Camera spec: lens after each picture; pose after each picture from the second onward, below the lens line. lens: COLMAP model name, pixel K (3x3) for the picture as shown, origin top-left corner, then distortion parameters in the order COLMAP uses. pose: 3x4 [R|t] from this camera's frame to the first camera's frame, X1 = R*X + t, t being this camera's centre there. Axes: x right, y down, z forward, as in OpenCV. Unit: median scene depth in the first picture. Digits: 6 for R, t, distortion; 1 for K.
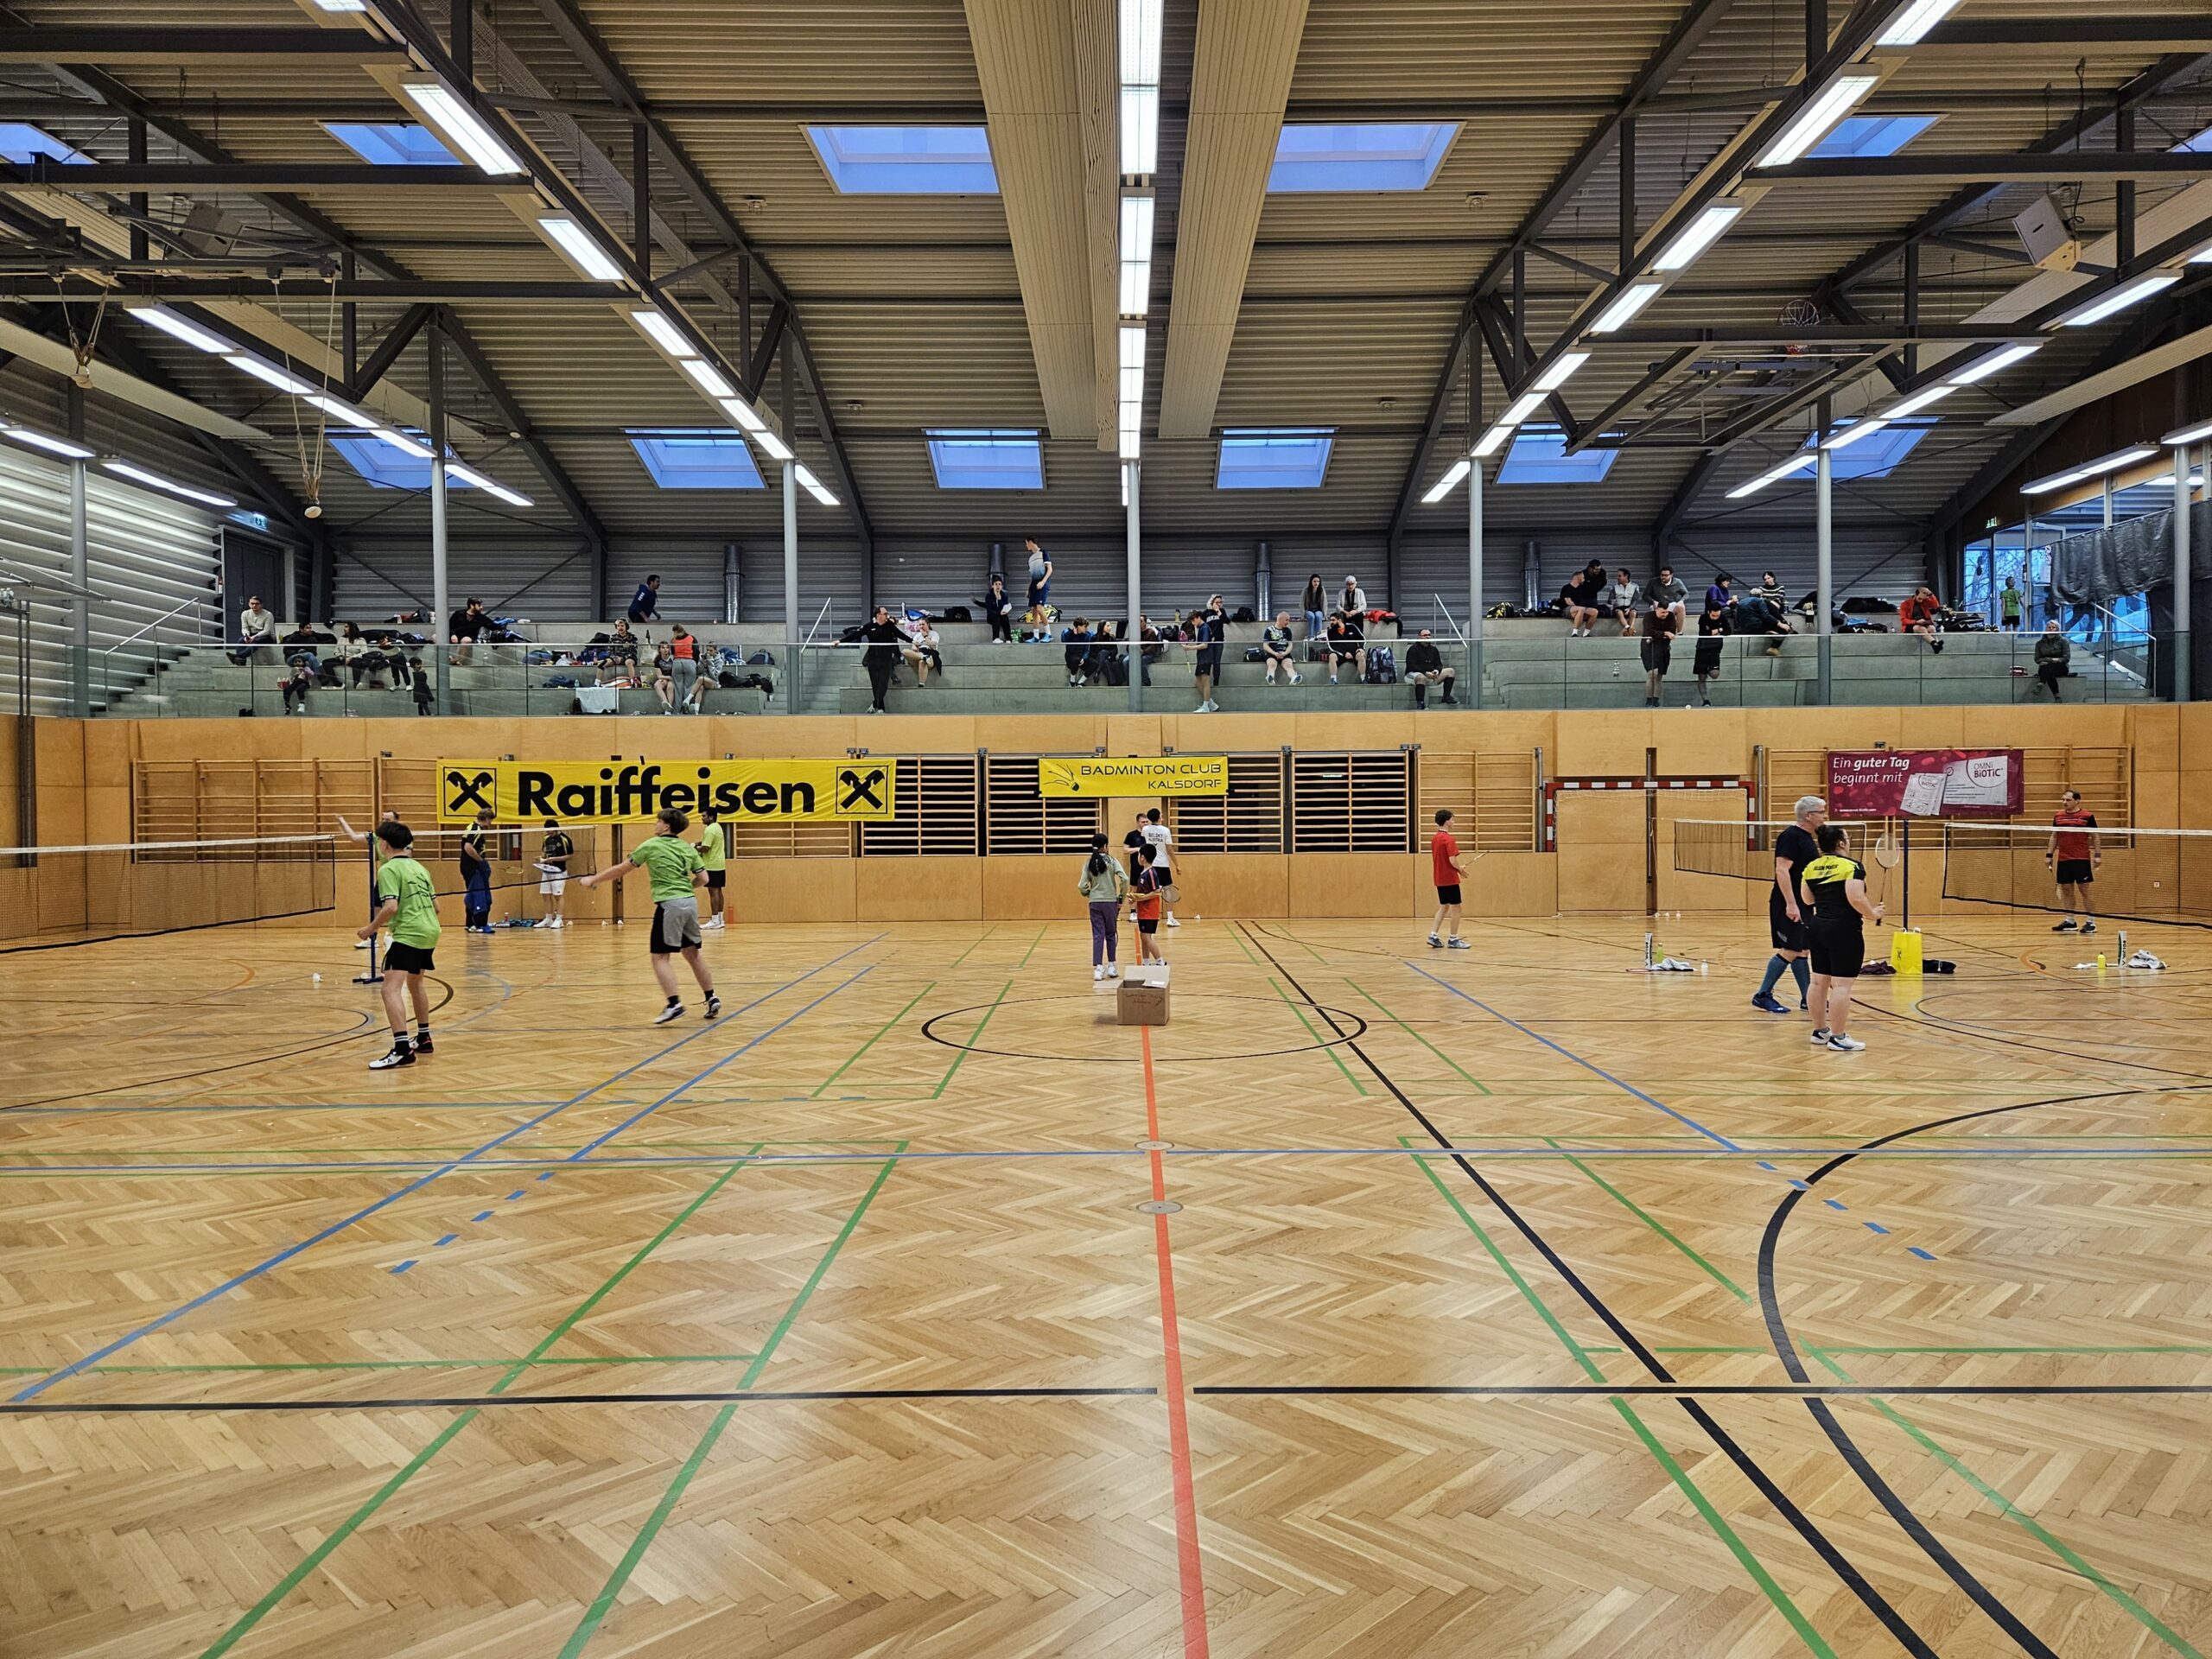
lens RADIAL K [[1469.5, 0, 1121.1], [0, 1469.5, 825.7], [0, 0, 1]] dist [0.074913, -0.060049]
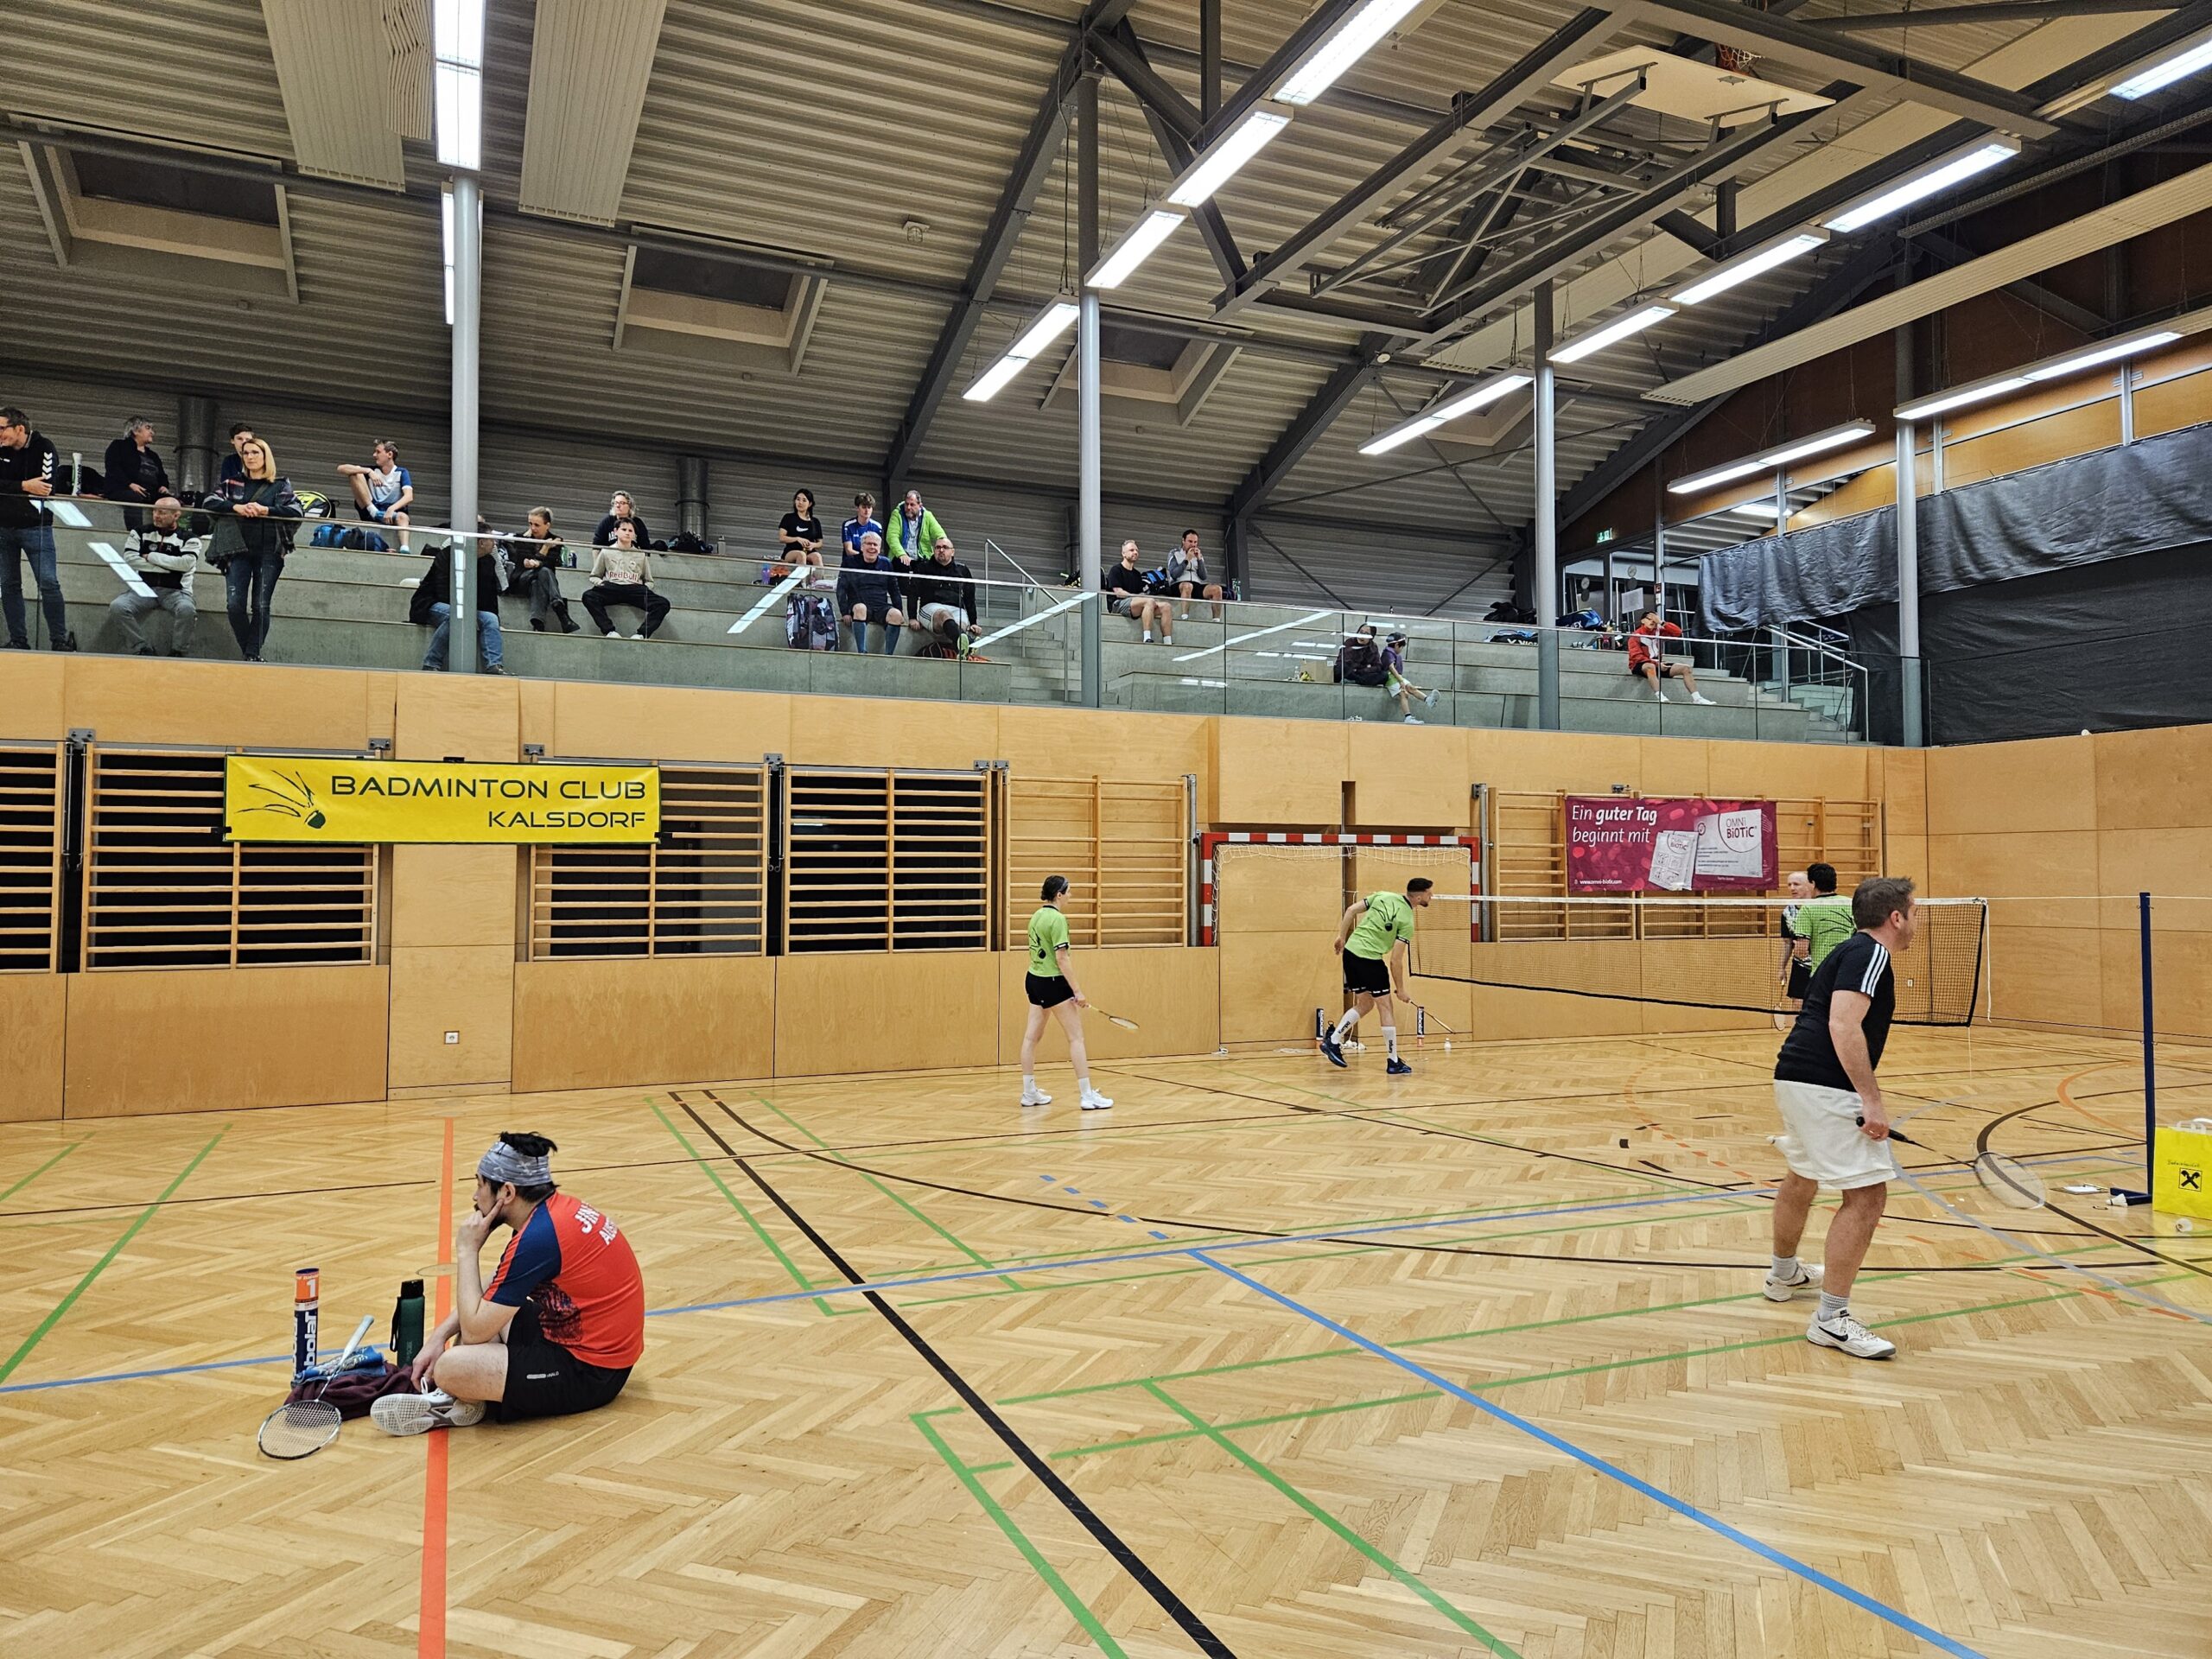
lens RADIAL K [[1469.5, 0, 1108.3], [0, 1469.5, 817.9], [0, 0, 1]] dist [0.074913, -0.060049]
pose [[0.914849, 0.025046, 0.403018, 0.008053], [-0.001525, 0.998282, -0.058578, 0.000565], [-0.403793, 0.052976, 0.913315, 0.463209]]
